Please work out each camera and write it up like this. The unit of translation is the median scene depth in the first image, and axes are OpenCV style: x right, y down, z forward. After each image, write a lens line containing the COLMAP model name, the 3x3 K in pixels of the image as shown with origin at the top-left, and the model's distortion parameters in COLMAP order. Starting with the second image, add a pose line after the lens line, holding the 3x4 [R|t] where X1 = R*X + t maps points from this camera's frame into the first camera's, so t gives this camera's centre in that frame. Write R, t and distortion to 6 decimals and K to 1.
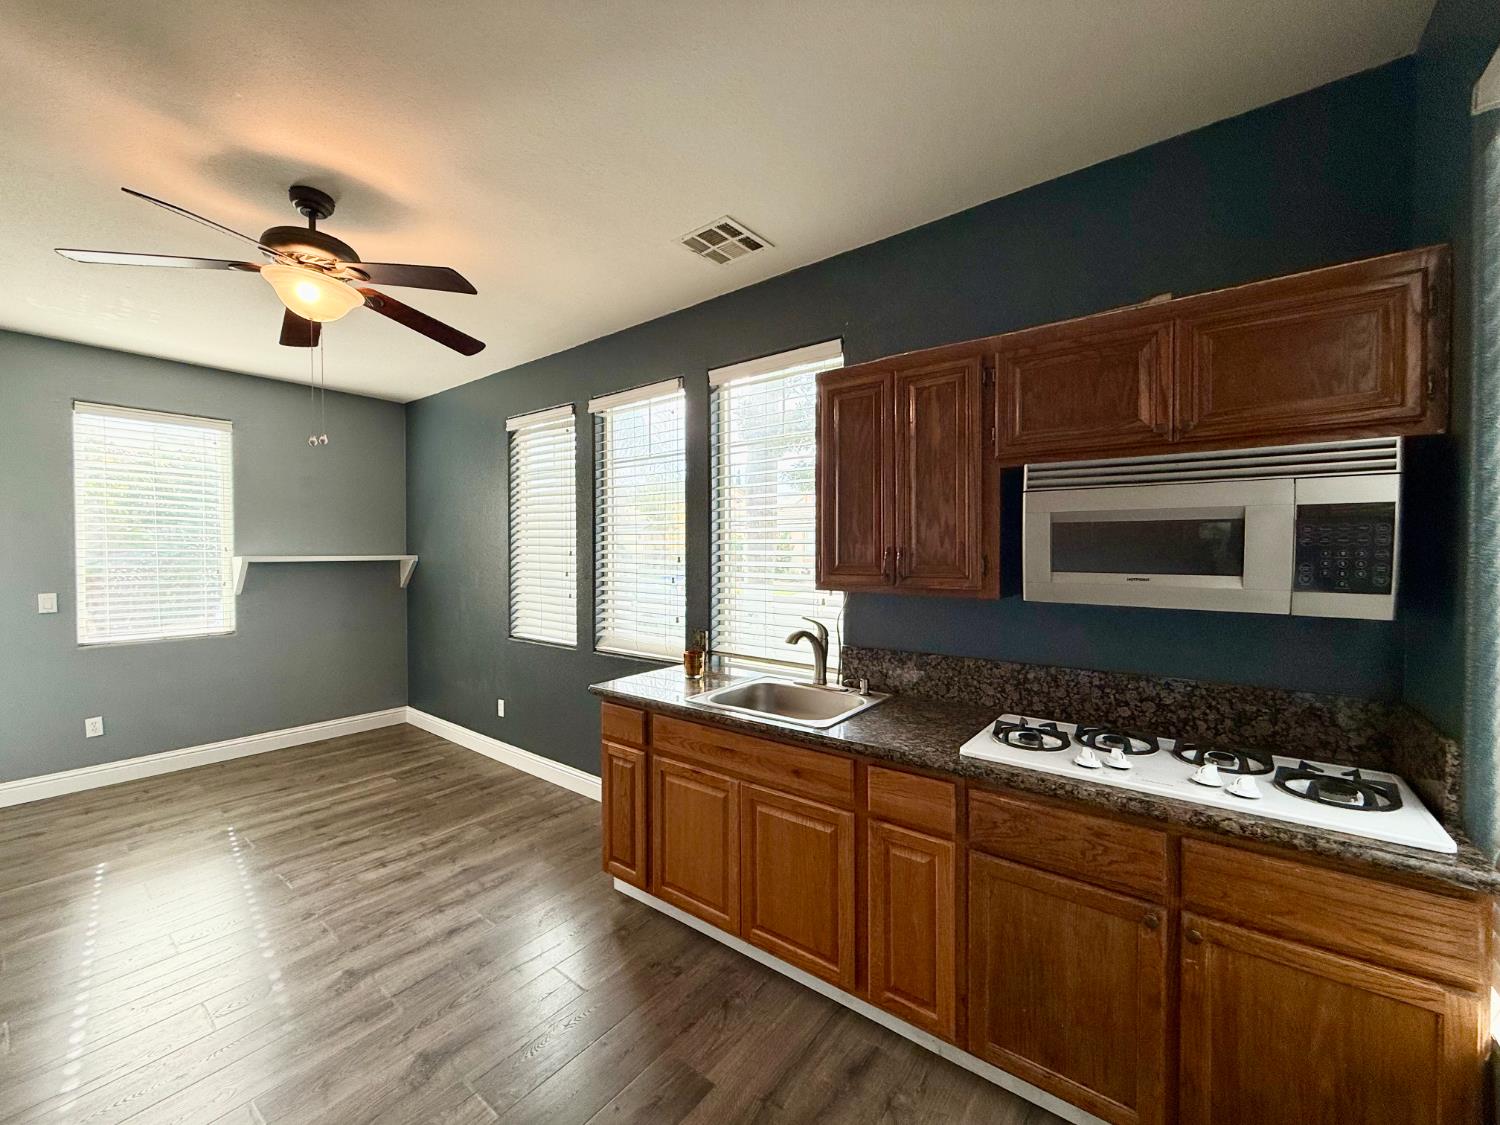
lens RADIAL K [[596.2, 0, 747.4], [0, 596.2, 558.4], [0, 0, 1]] dist [-0.000300, -0.000200]
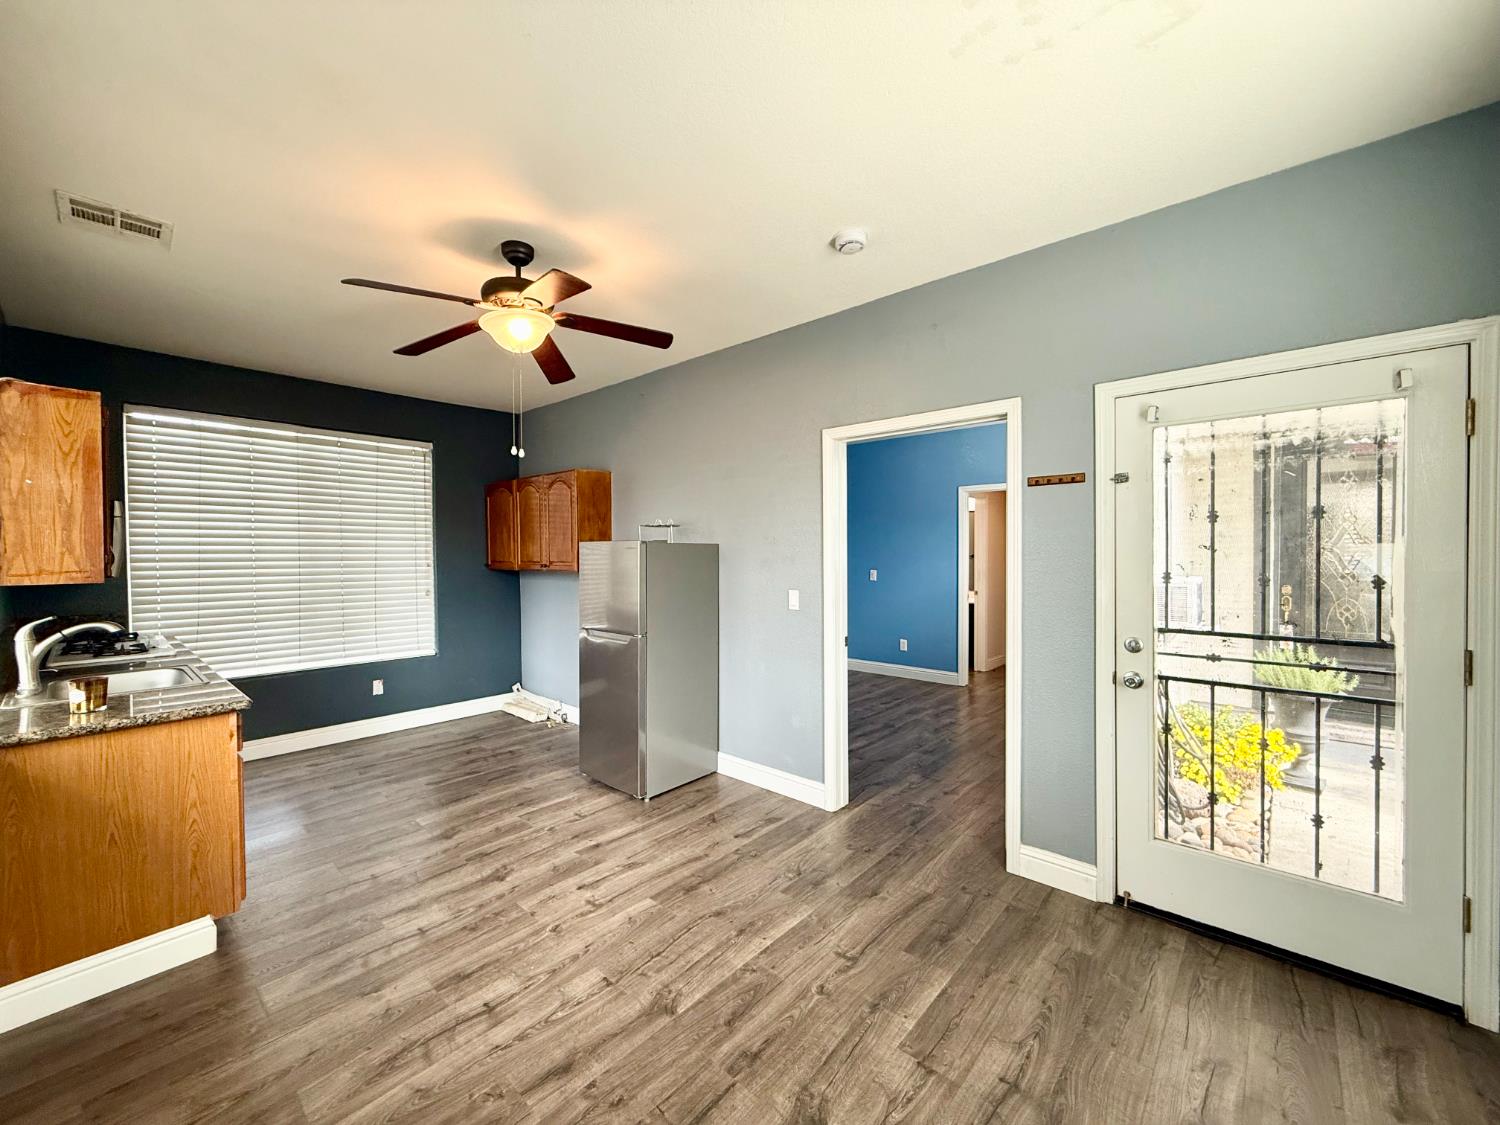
lens RADIAL K [[596.2, 0, 748.4], [0, 596.2, 559.8], [0, 0, 1]] dist [-0.000300, -0.000200]
pose [[-0.997690, 0.002275, 0.067893, -0.972922], [0.004153, 0.999612, 0.027526, -0.011948], [-0.067804, 0.027745, -0.997313, 1.677243]]
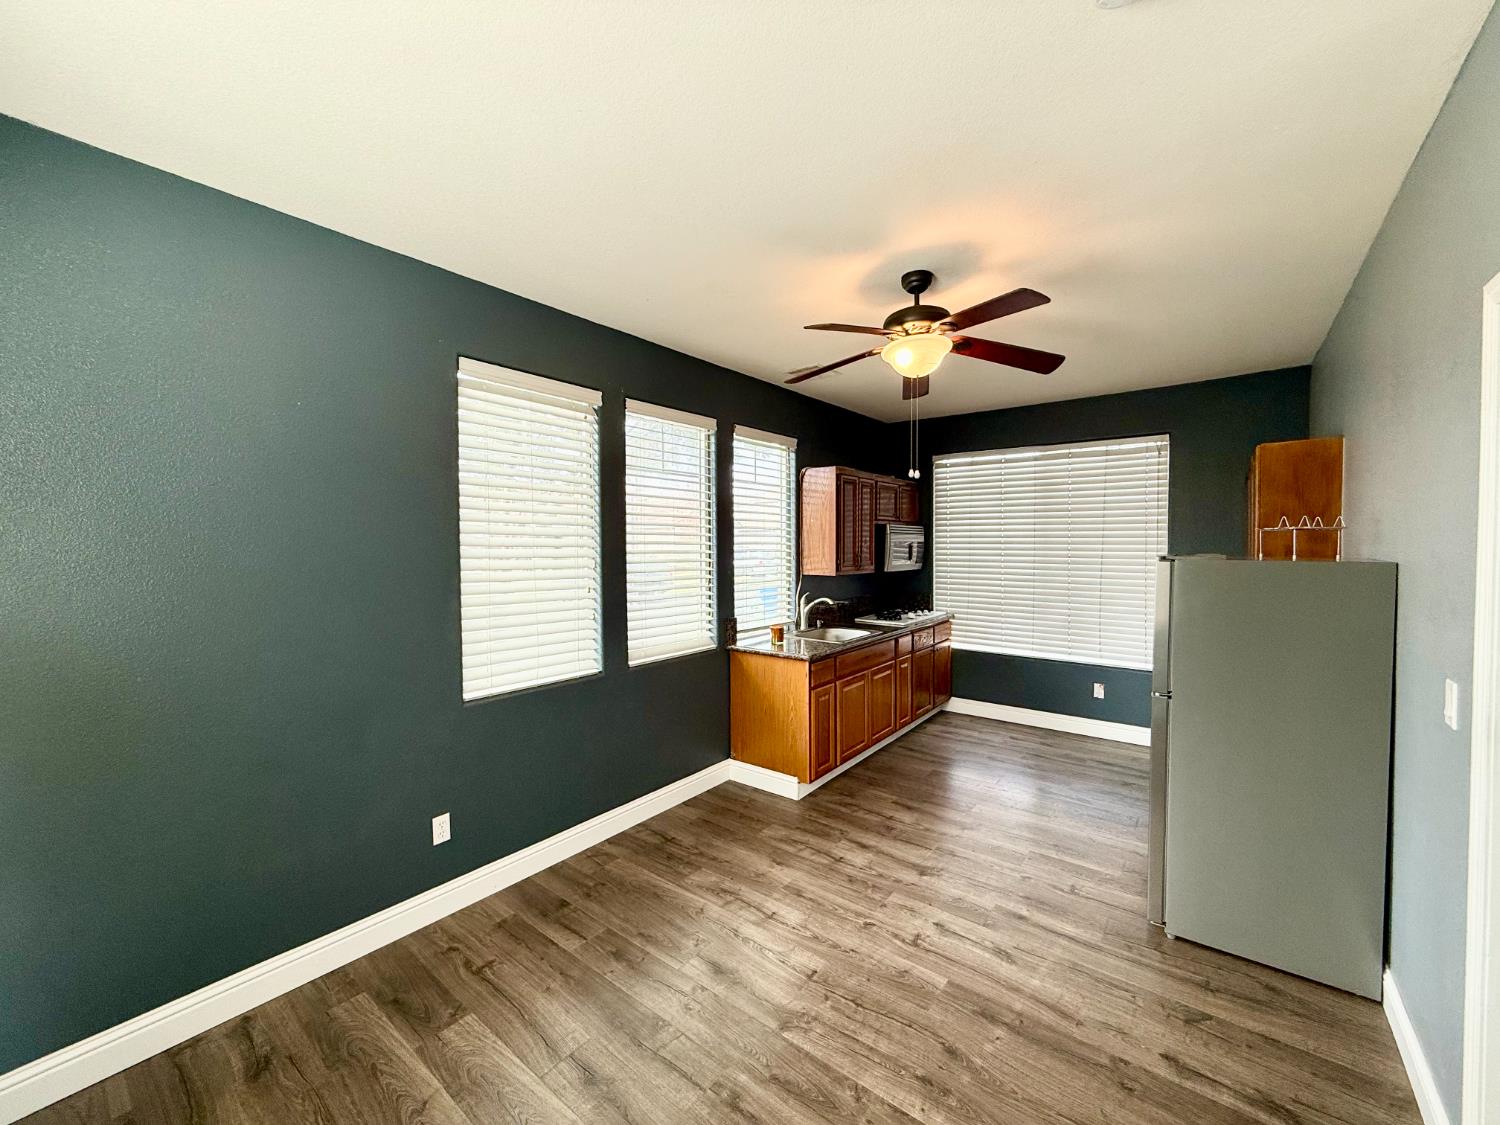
lens RADIAL K [[596.2, 0, 744.2], [0, 596.2, 555.7], [0, 0, 1]] dist [-0.000300, -0.000200]
pose [[0.009961, -0.021251, 0.999725, -1.528221], [0.016816, 0.999636, 0.021082, -0.047287], [-0.999809, 0.016601, 0.010315, 1.045155]]
